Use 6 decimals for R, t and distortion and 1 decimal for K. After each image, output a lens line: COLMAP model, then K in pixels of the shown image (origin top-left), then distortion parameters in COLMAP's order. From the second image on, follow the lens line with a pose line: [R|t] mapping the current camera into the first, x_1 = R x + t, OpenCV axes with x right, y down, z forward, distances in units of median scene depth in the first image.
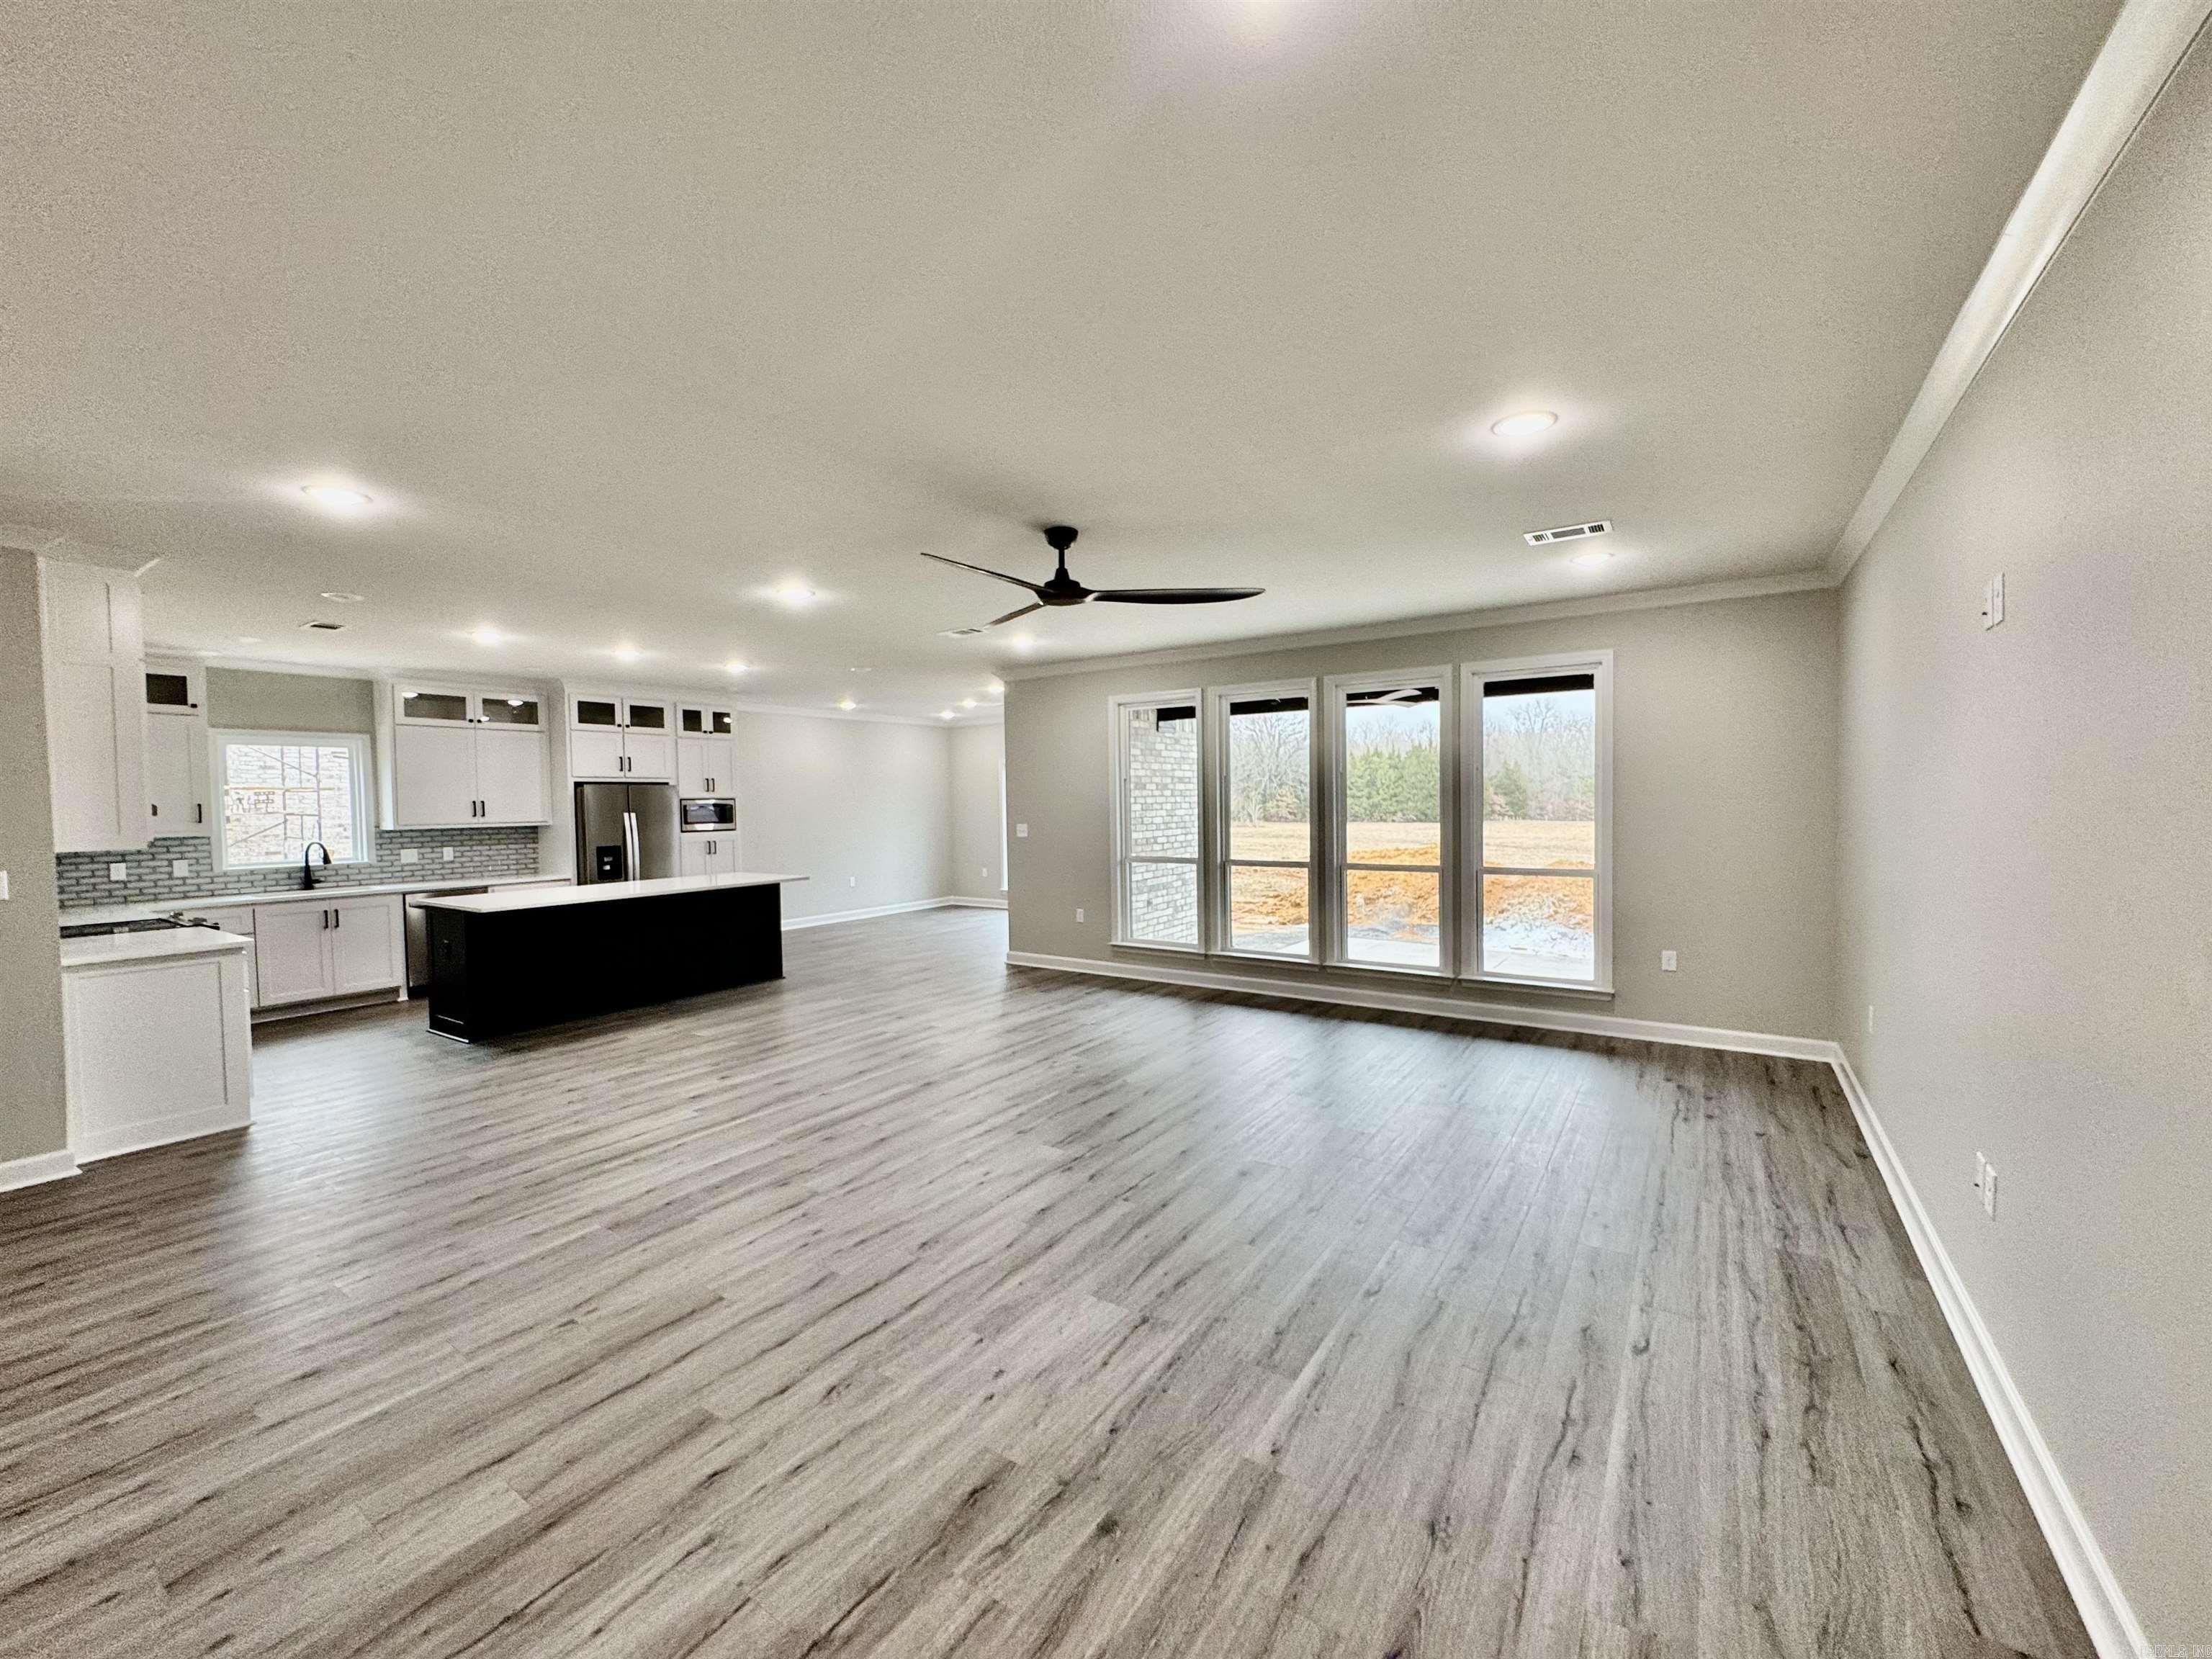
lens RADIAL K [[885.6, 0, 1105.9], [0, 885.6, 828.0], [0, 0, 1]] dist [-0.002134, 0.001239]
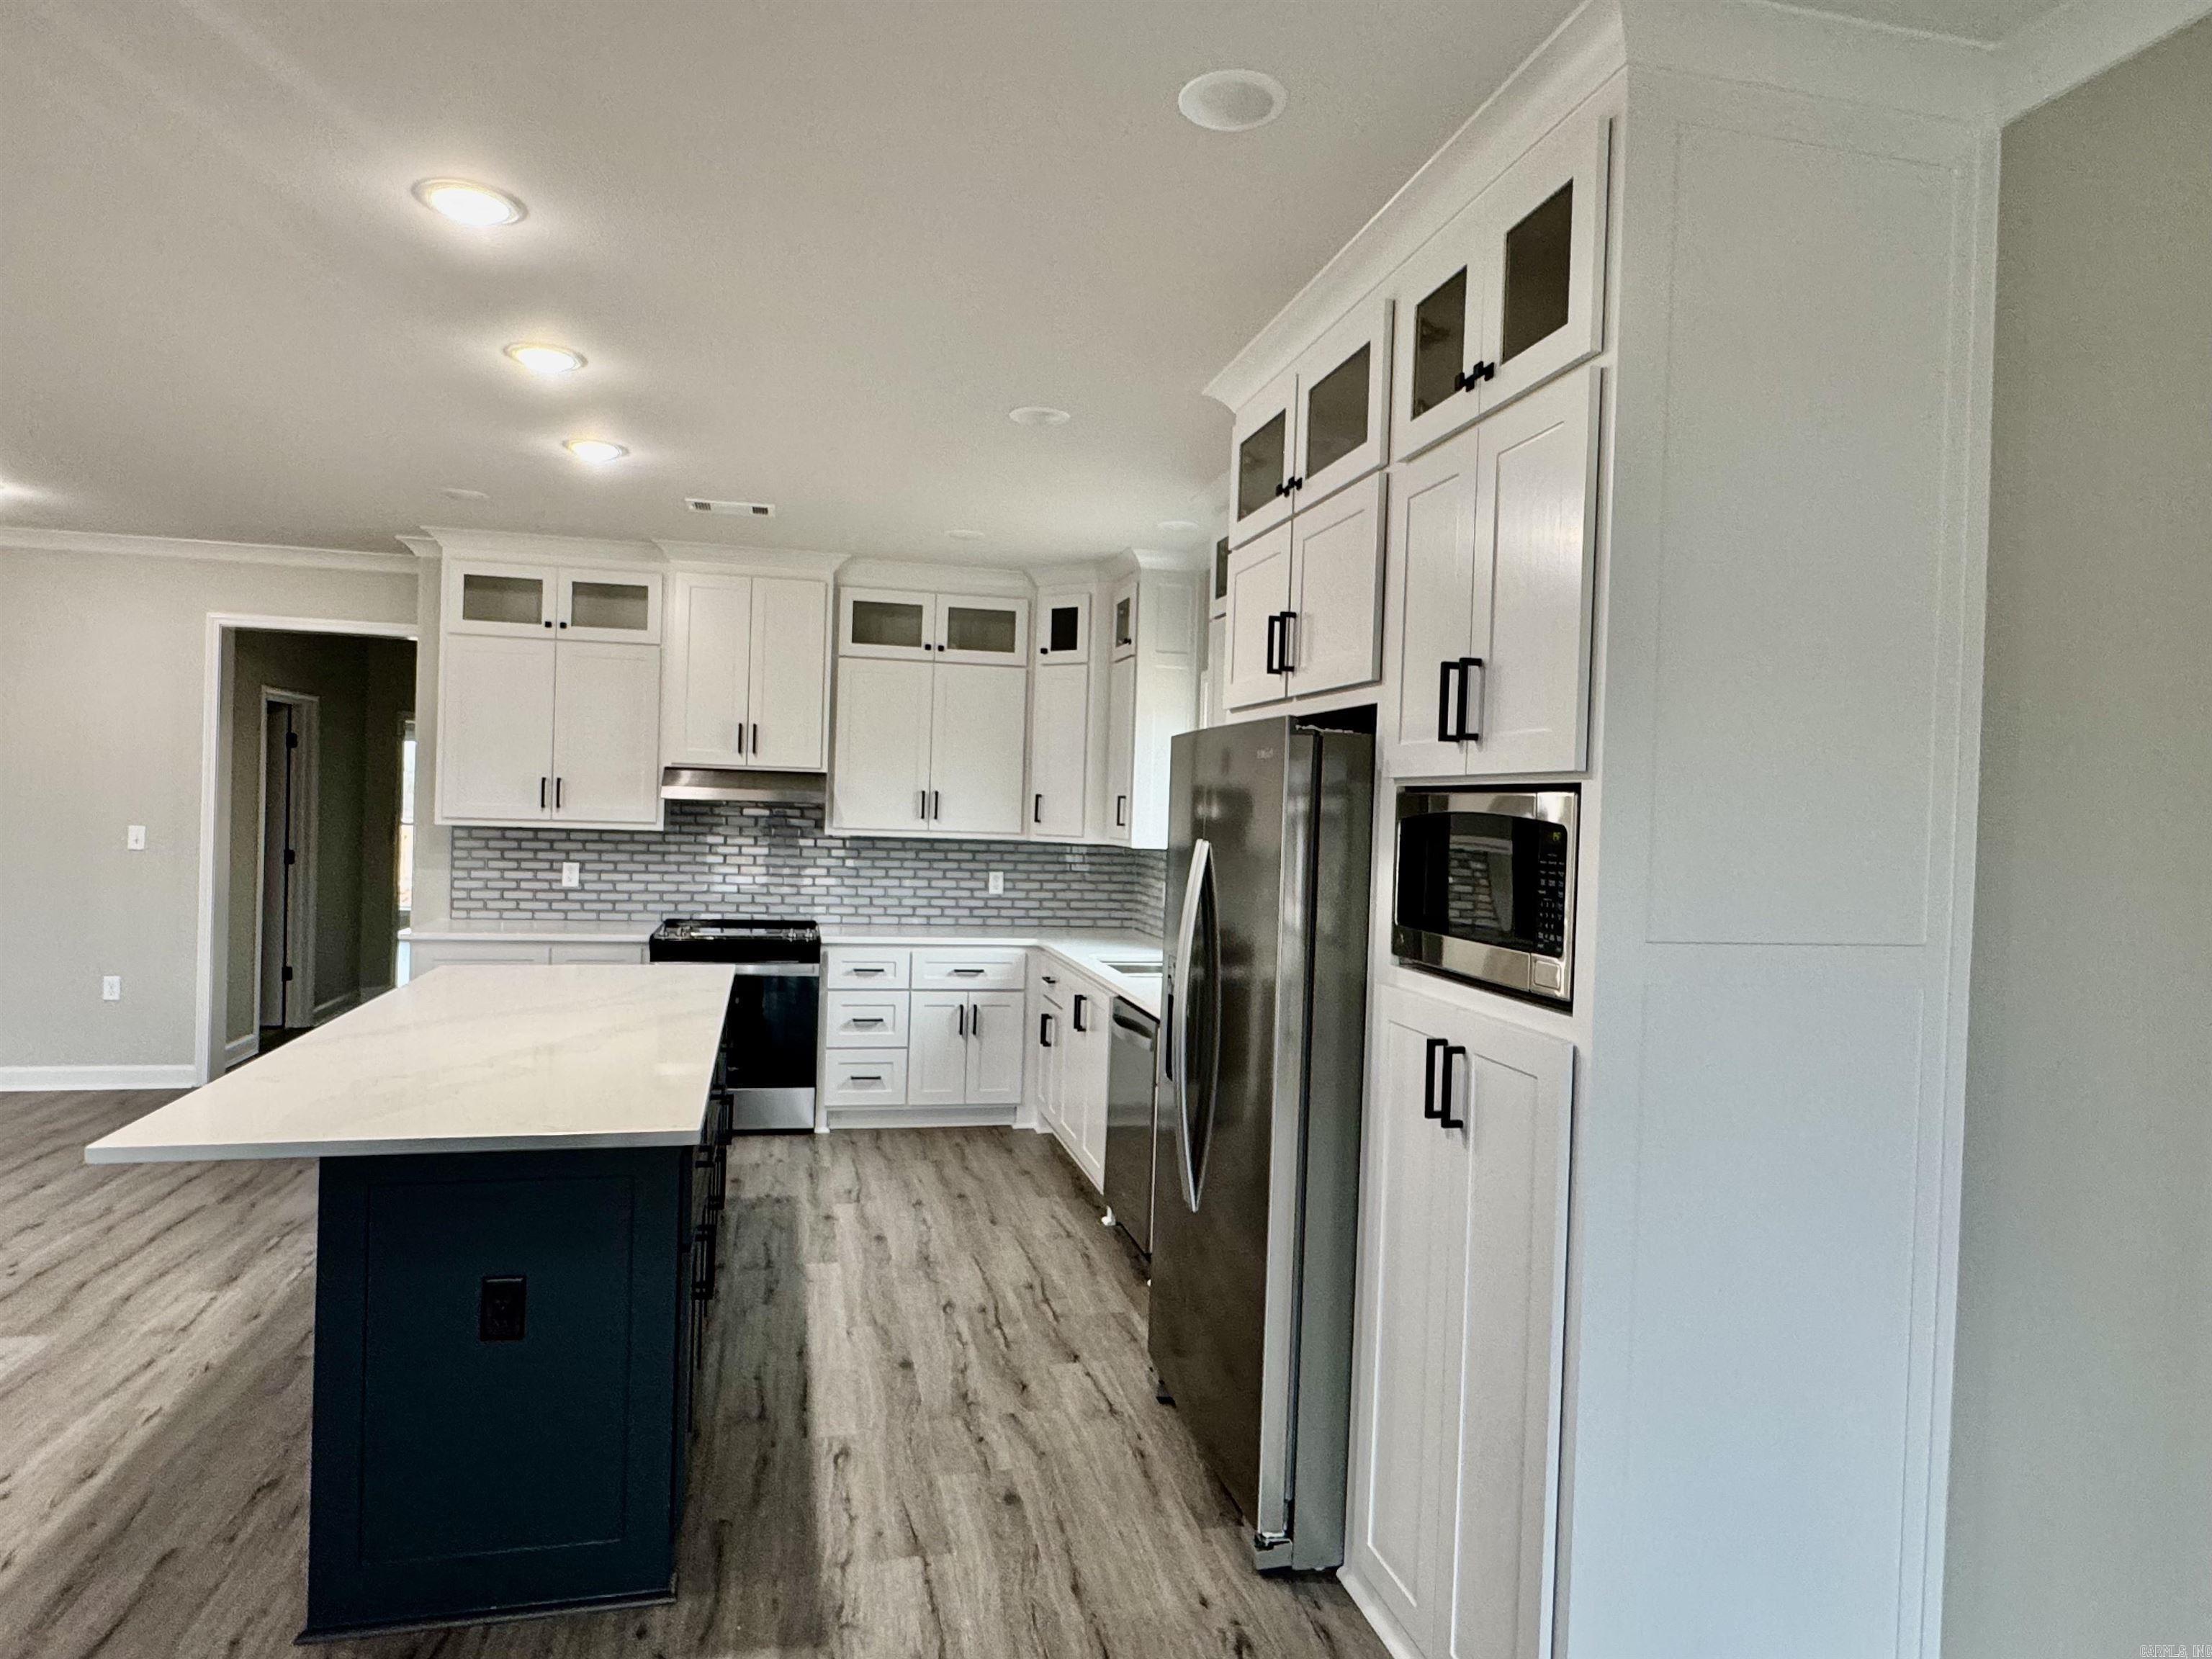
lens RADIAL K [[1313.6, 0, 1107.5], [0, 1313.6, 826.5], [0, 0, 1]] dist [0.001174, -0.003828]
pose [[-0.682570, 0.007311, -0.730784, -0.311778], [-0.042080, 0.997898, 0.049287, -0.047545], [0.729608, 0.064393, -0.680827, 1.526685]]
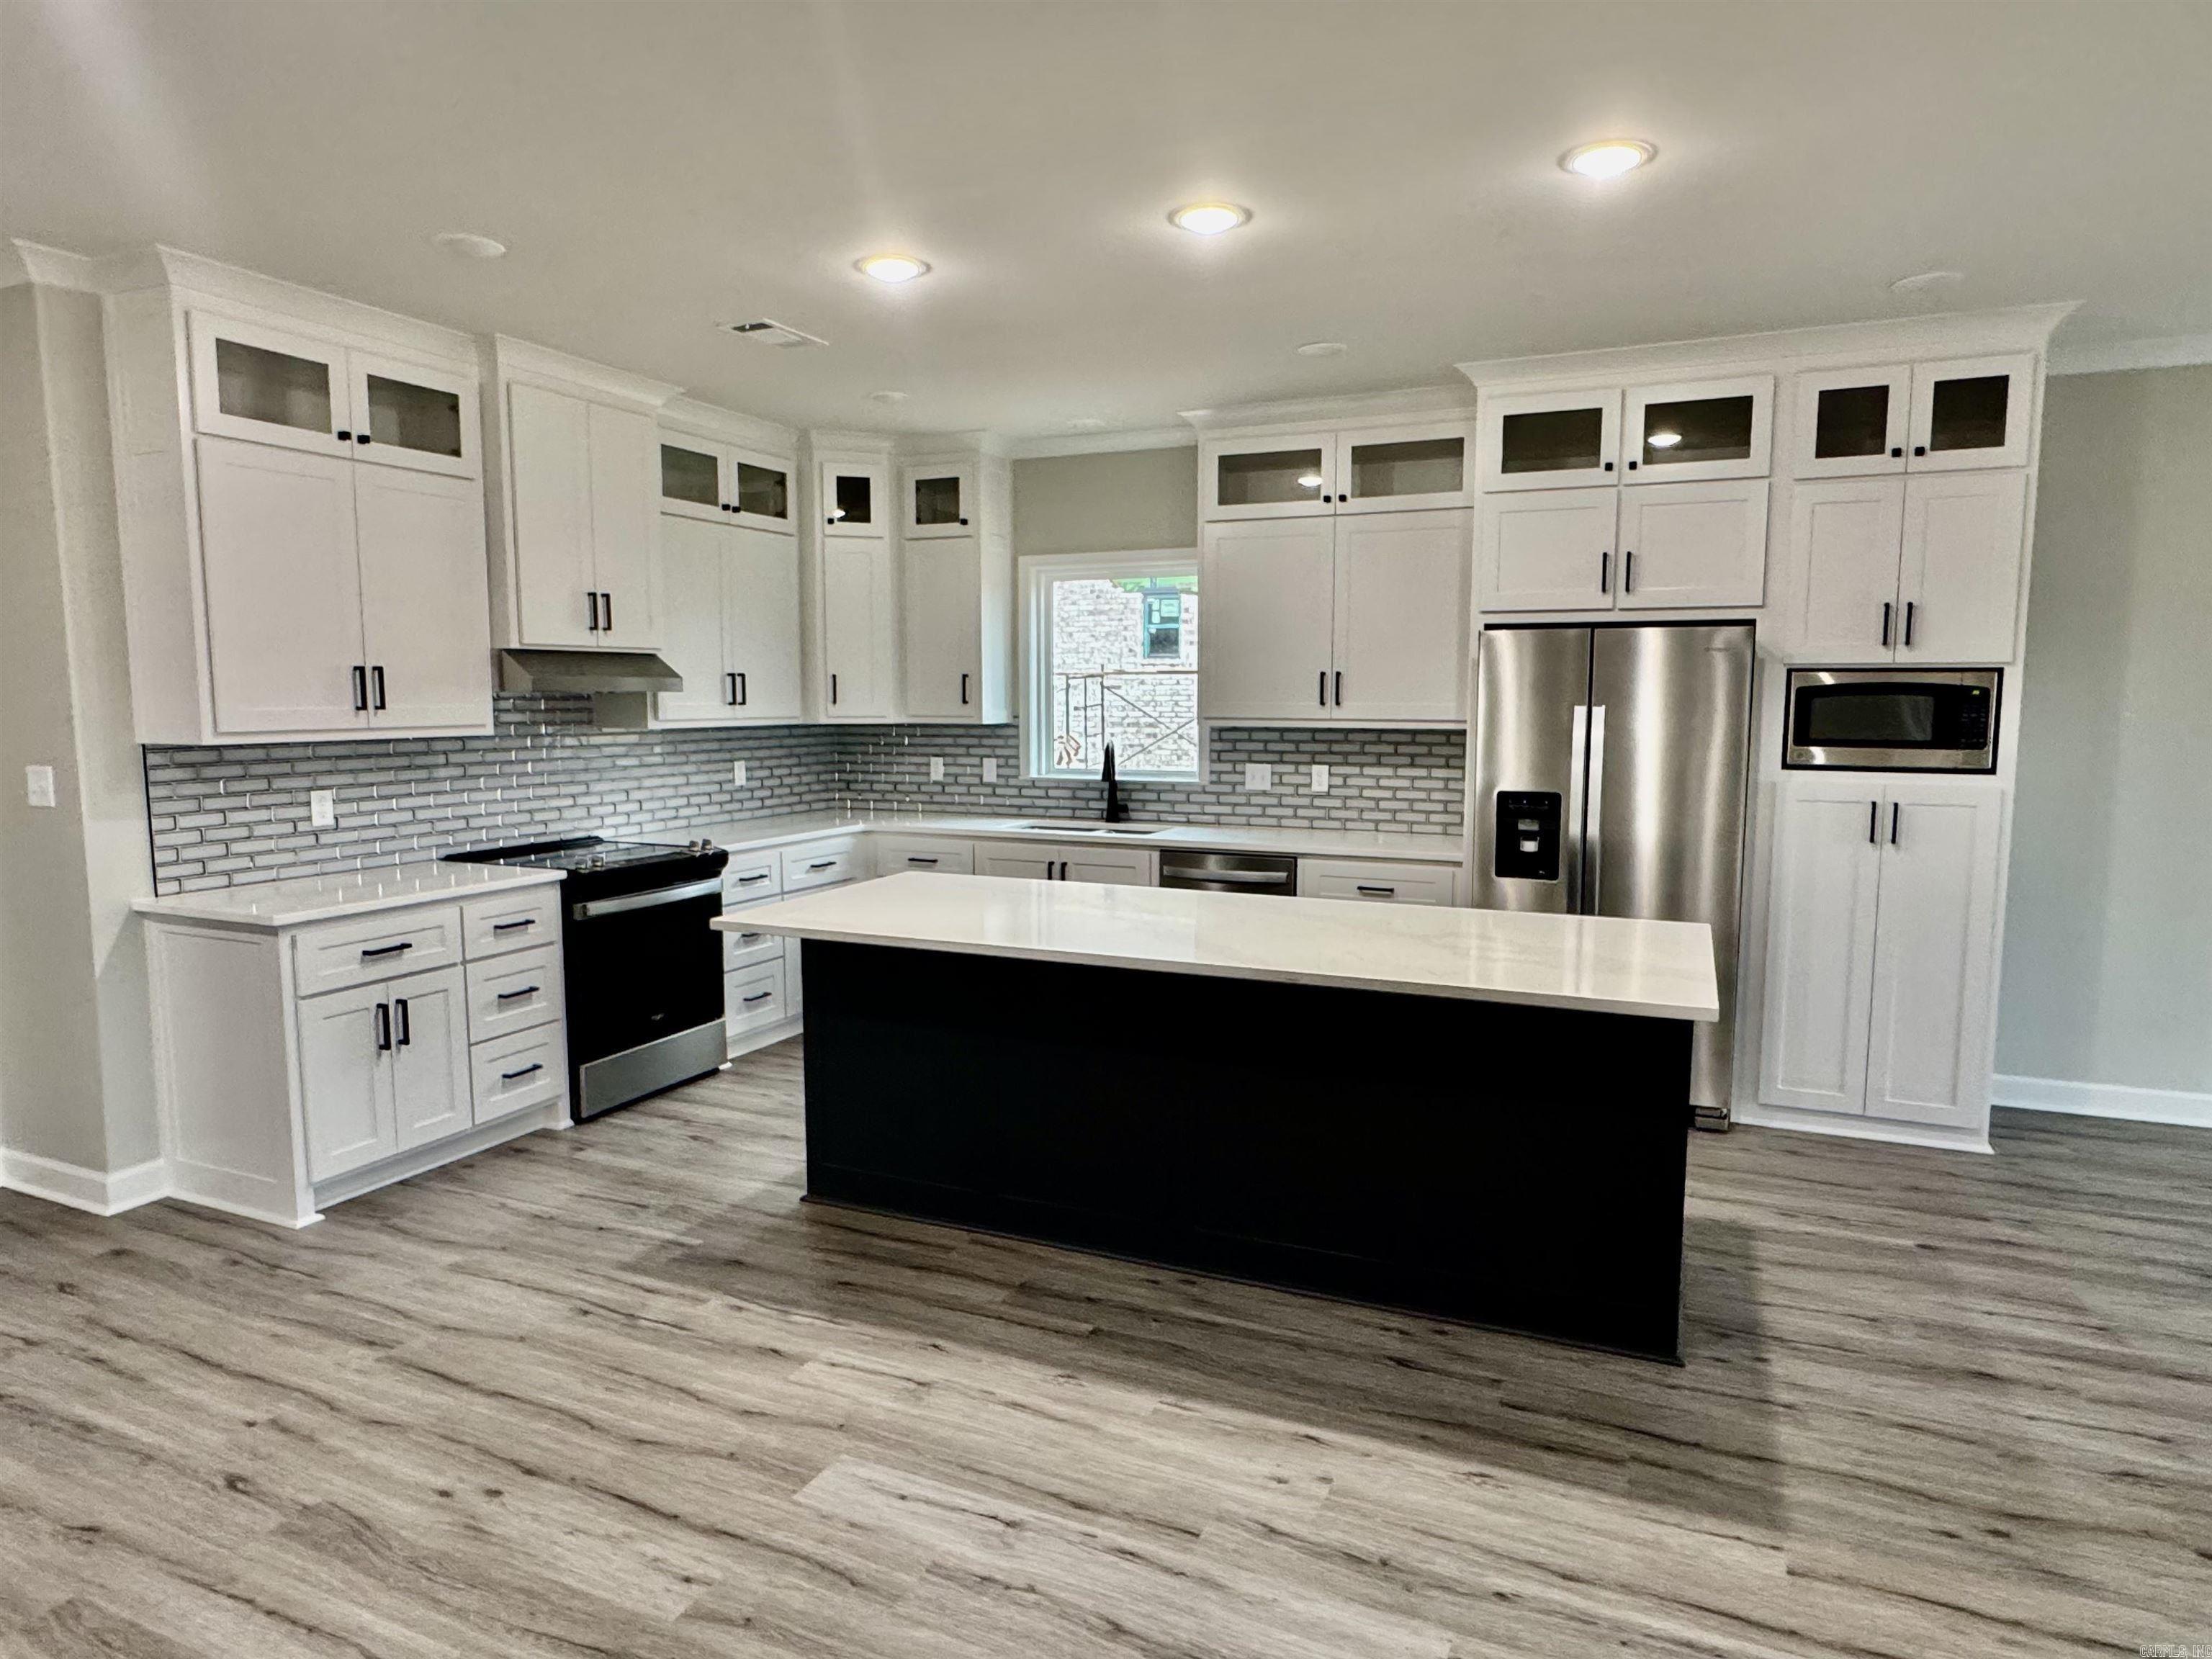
lens RADIAL K [[1313.6, 0, 1114.4], [0, 1313.6, 841.9], [0, 0, 1]] dist [0.001174, -0.003828]
pose [[0.165890, 0.132448, -0.977209, -0.040581], [-0.035149, 0.991104, 0.128364, -0.030541], [0.985518, 0.013054, 0.169069, 0.881814]]
